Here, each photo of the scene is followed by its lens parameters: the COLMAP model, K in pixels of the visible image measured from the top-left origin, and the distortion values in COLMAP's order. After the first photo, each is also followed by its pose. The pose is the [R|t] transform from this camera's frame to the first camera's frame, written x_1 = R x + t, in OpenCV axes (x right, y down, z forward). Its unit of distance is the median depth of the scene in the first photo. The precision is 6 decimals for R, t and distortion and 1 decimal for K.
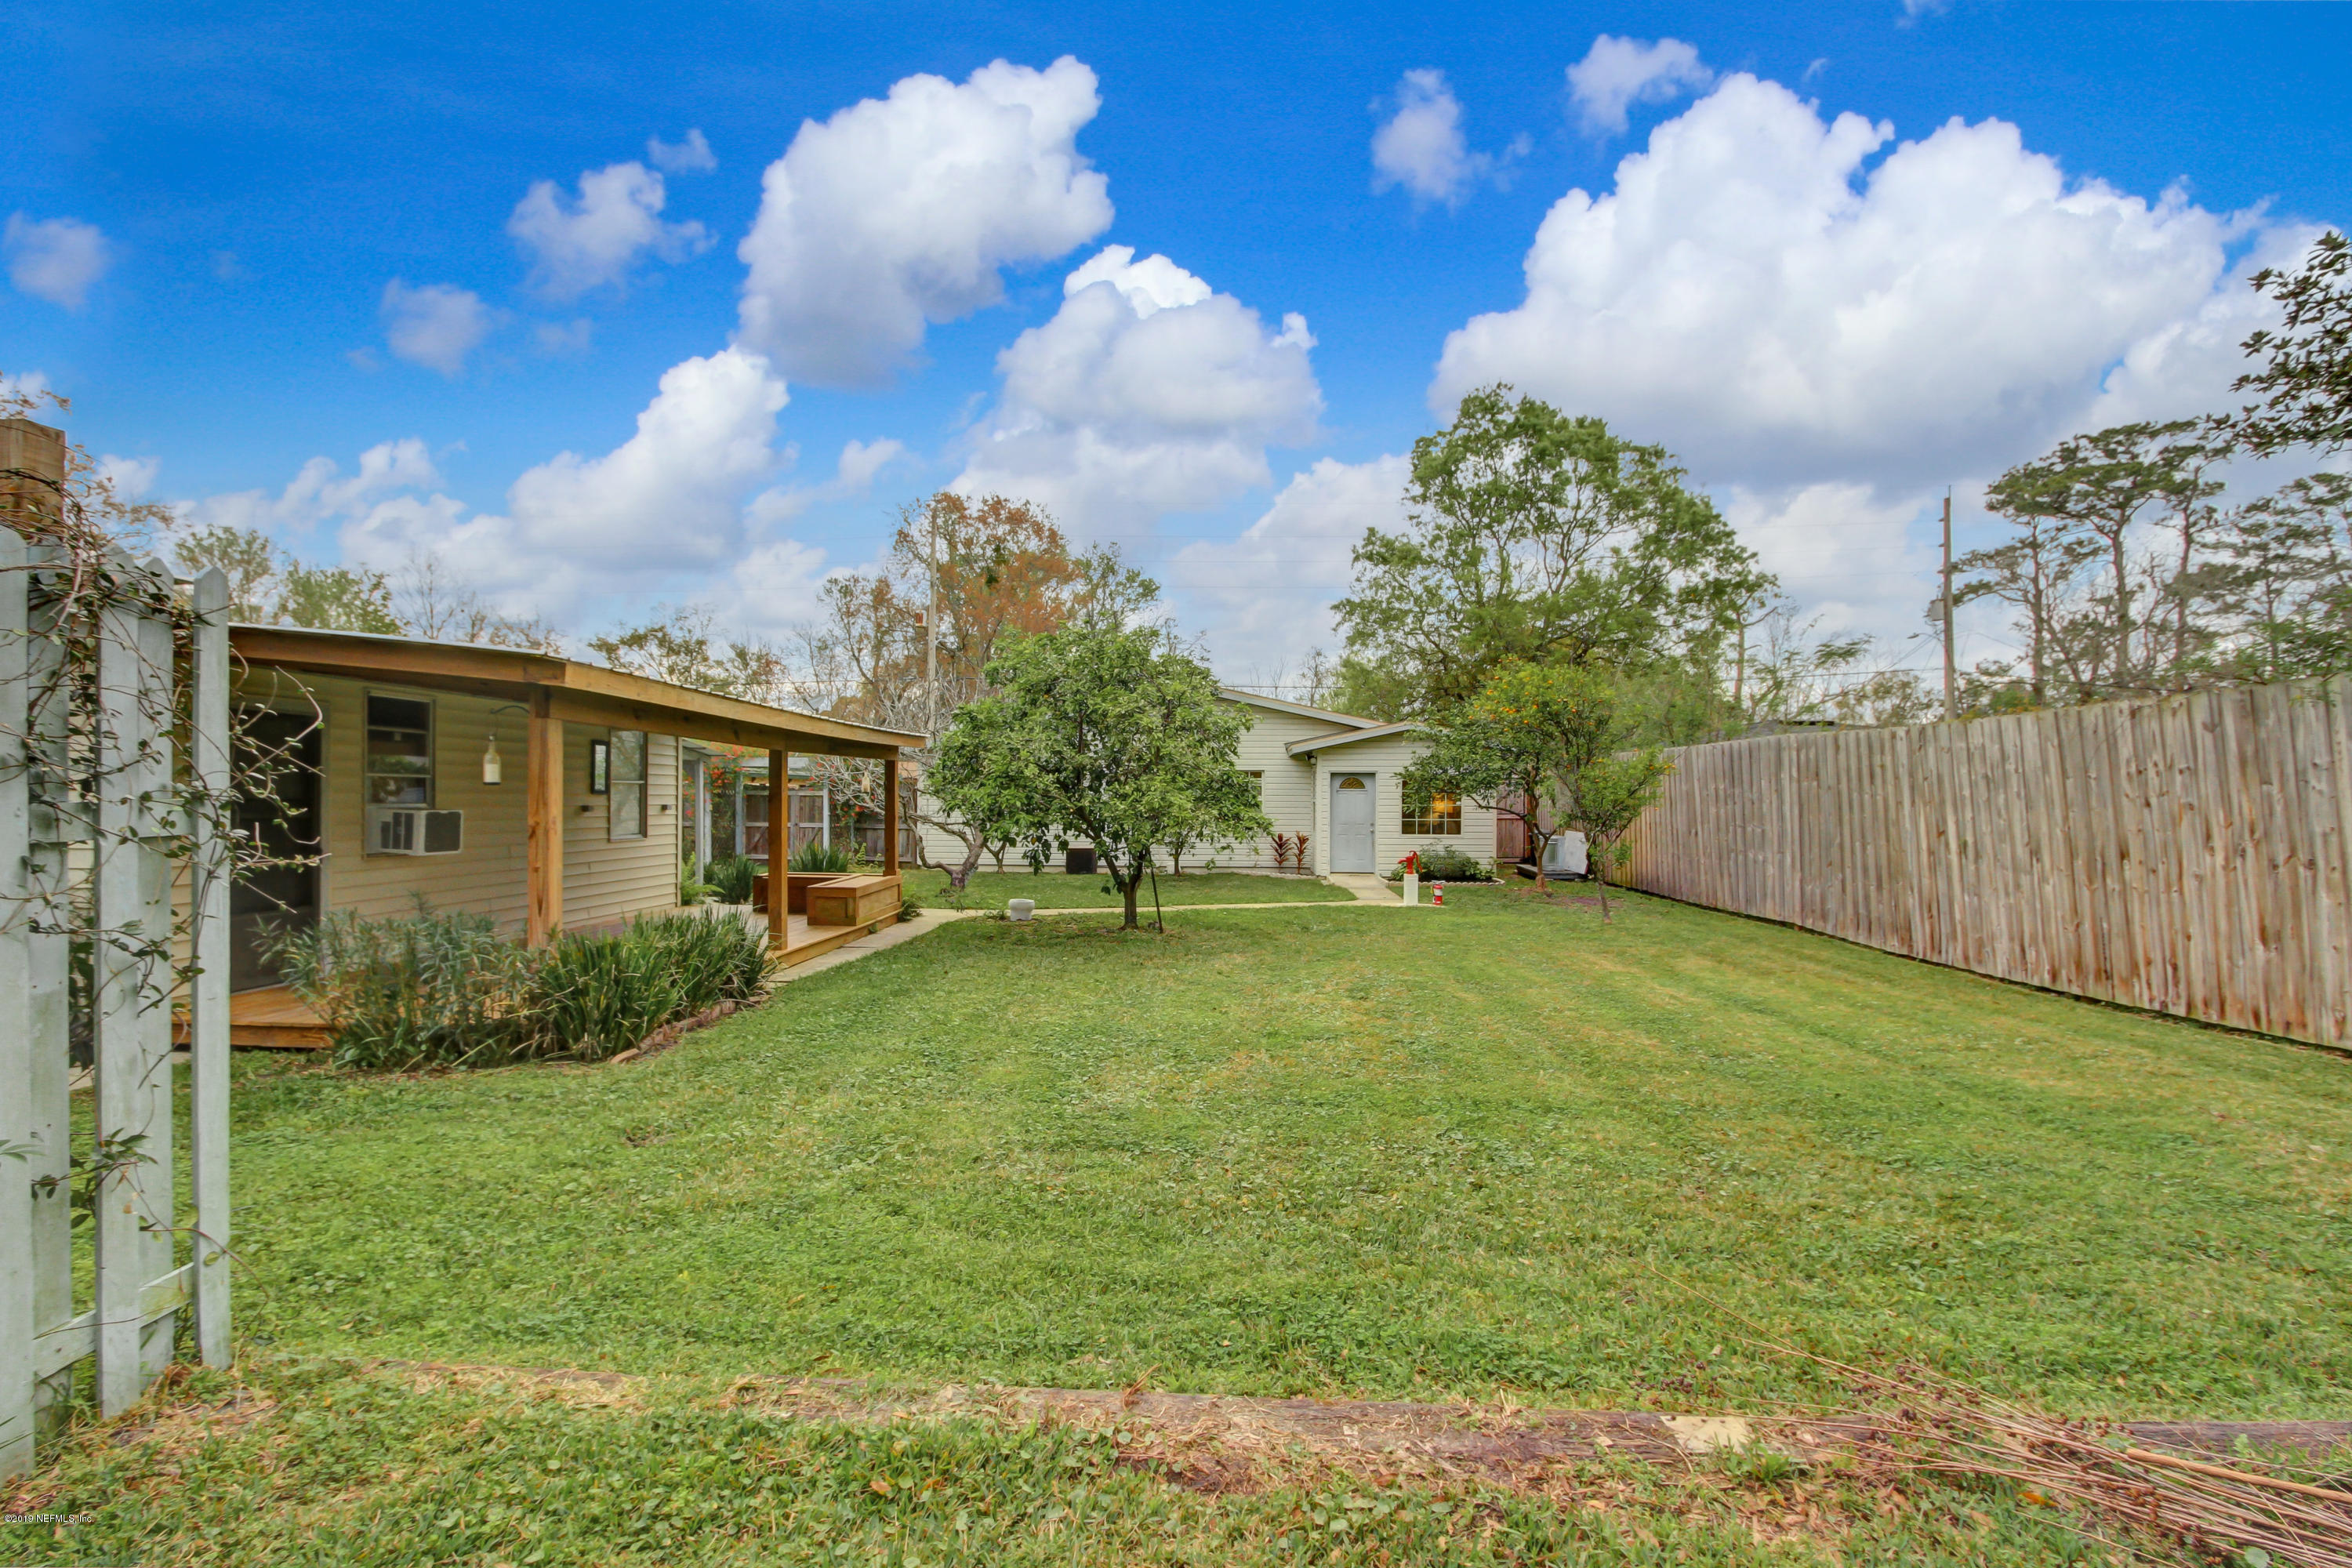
lens RADIAL K [[1102.0, 0, 1171.0], [0, 1102.0, 802.3], [0, 0, 1]] dist [-0.012520, -0.000724]
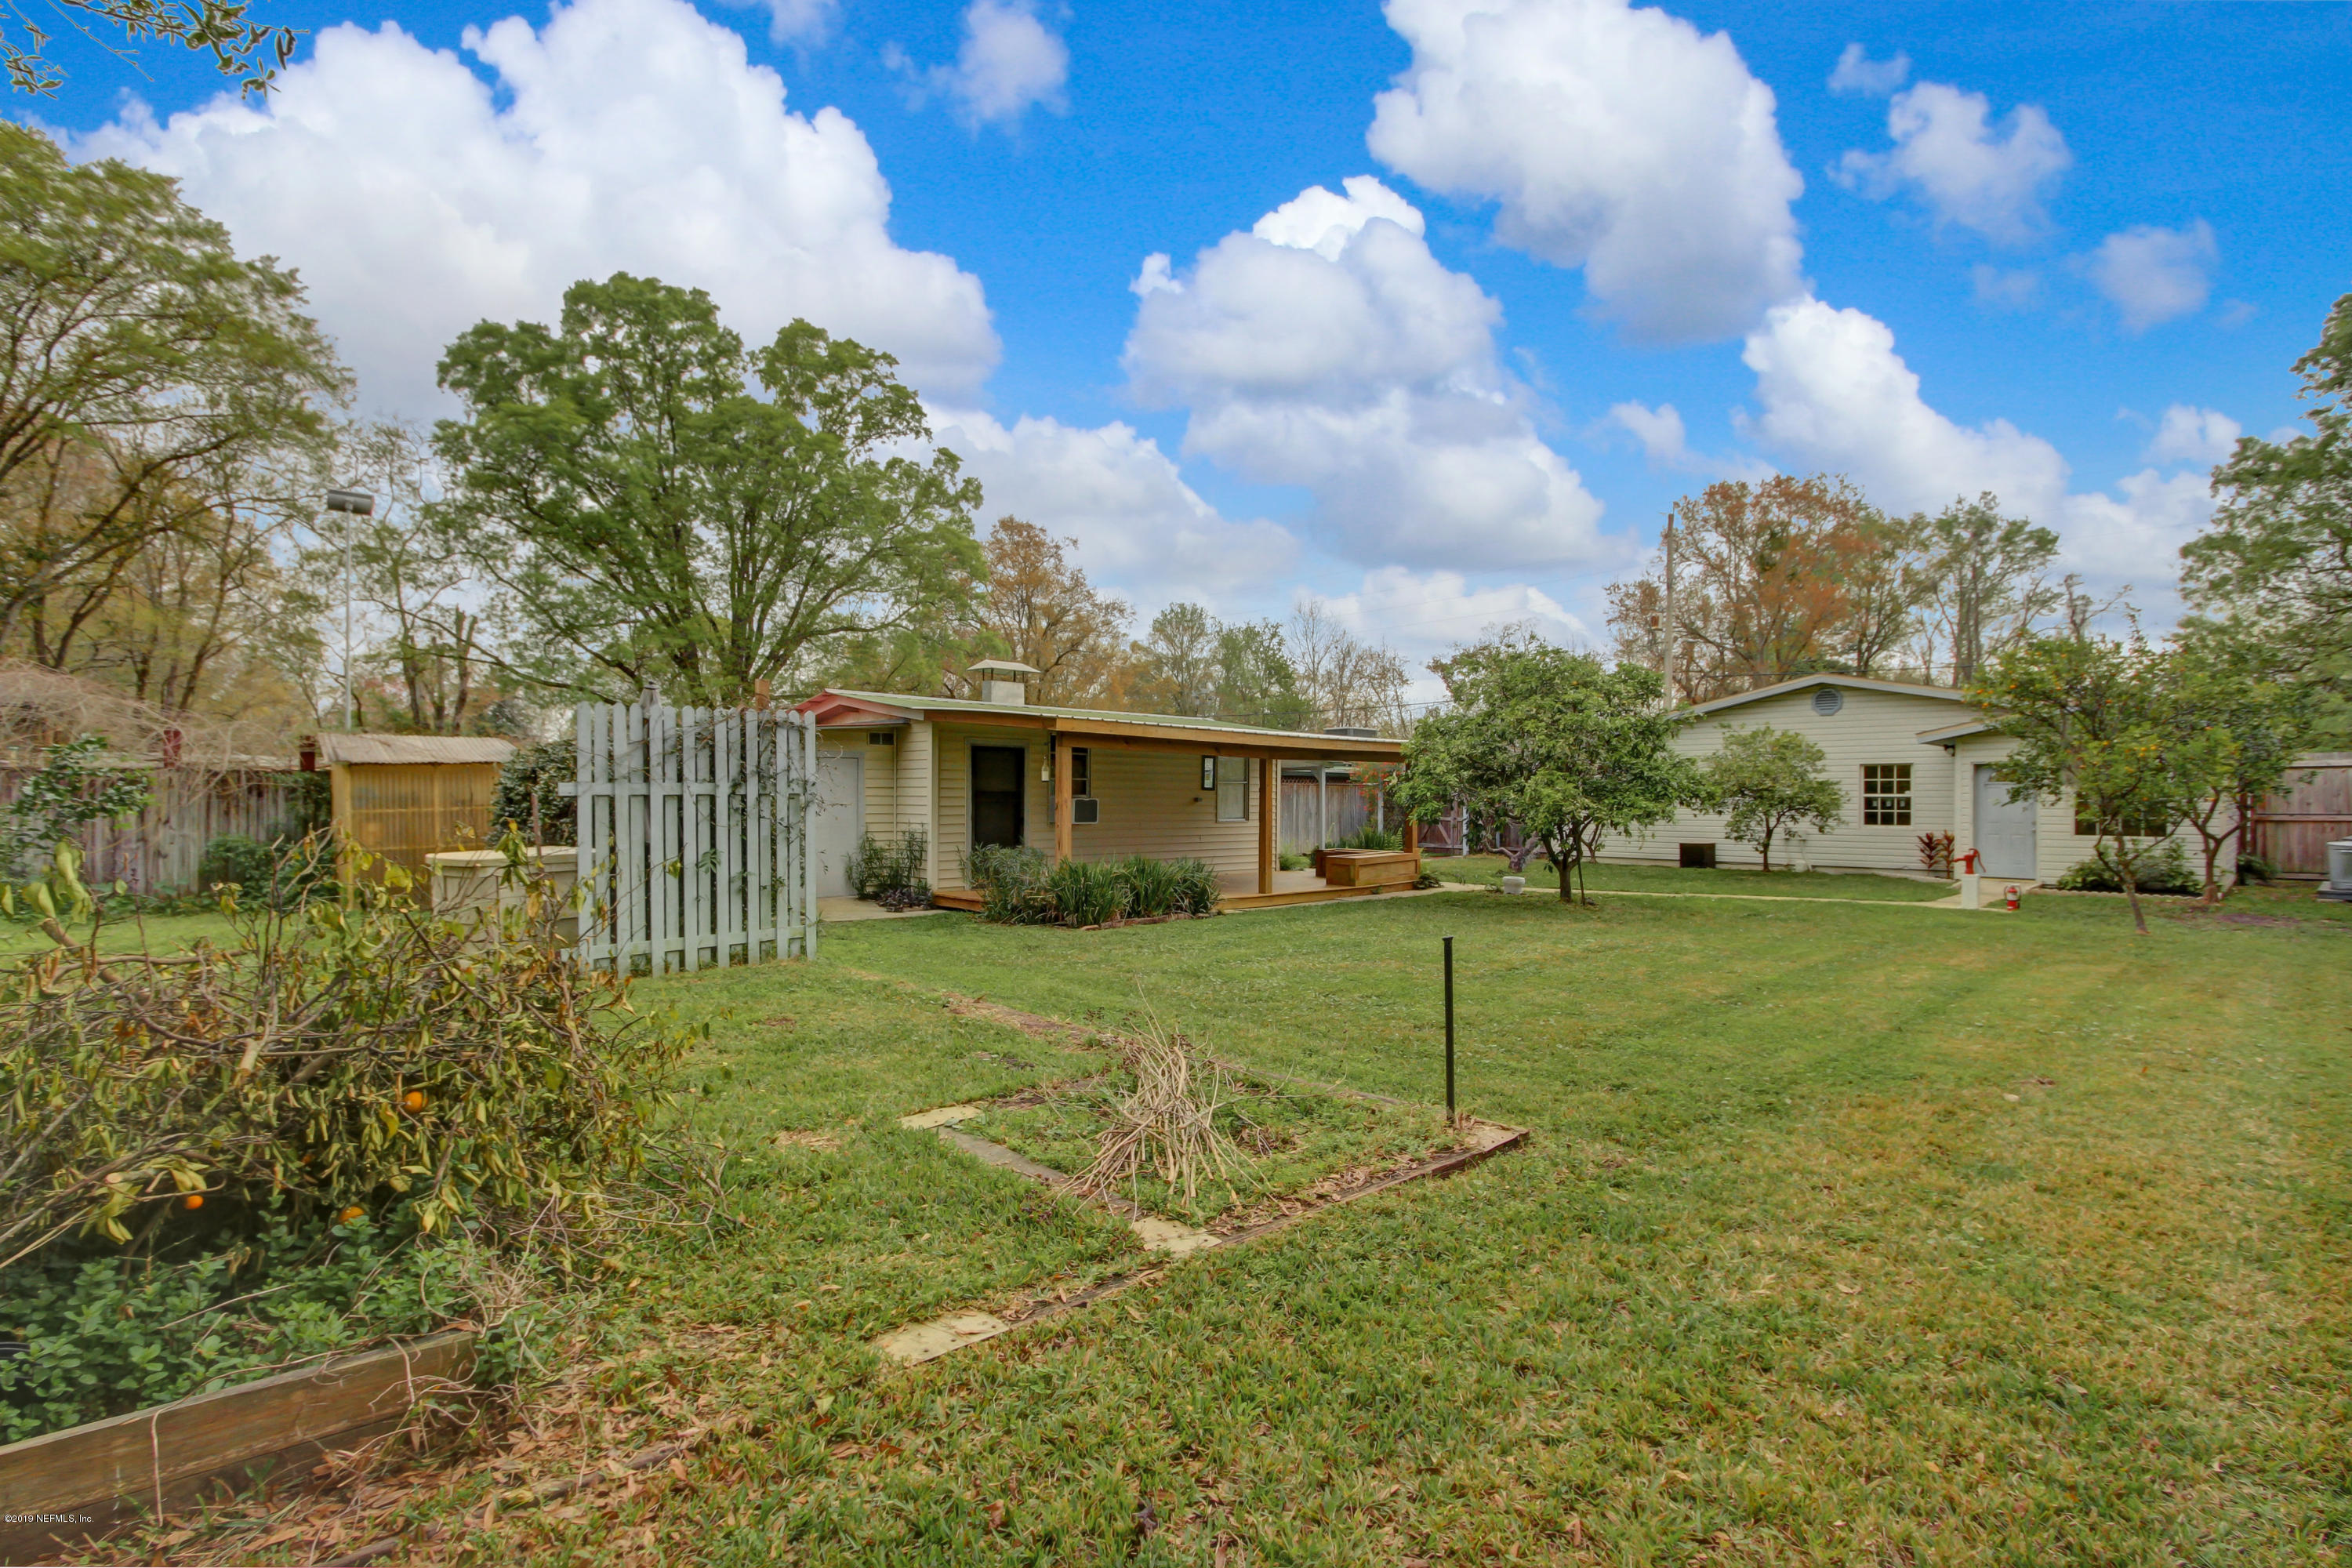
lens RADIAL K [[1102.0, 0, 1171.0], [0, 1102.0, 802.3], [0, 0, 1]] dist [-0.012520, -0.000724]
pose [[0.730993, -0.000800, -0.682384, 0.273672], [-0.001990, 0.999993, -0.003304, 0.007835], [0.682382, 0.003774, 0.730986, -0.084816]]
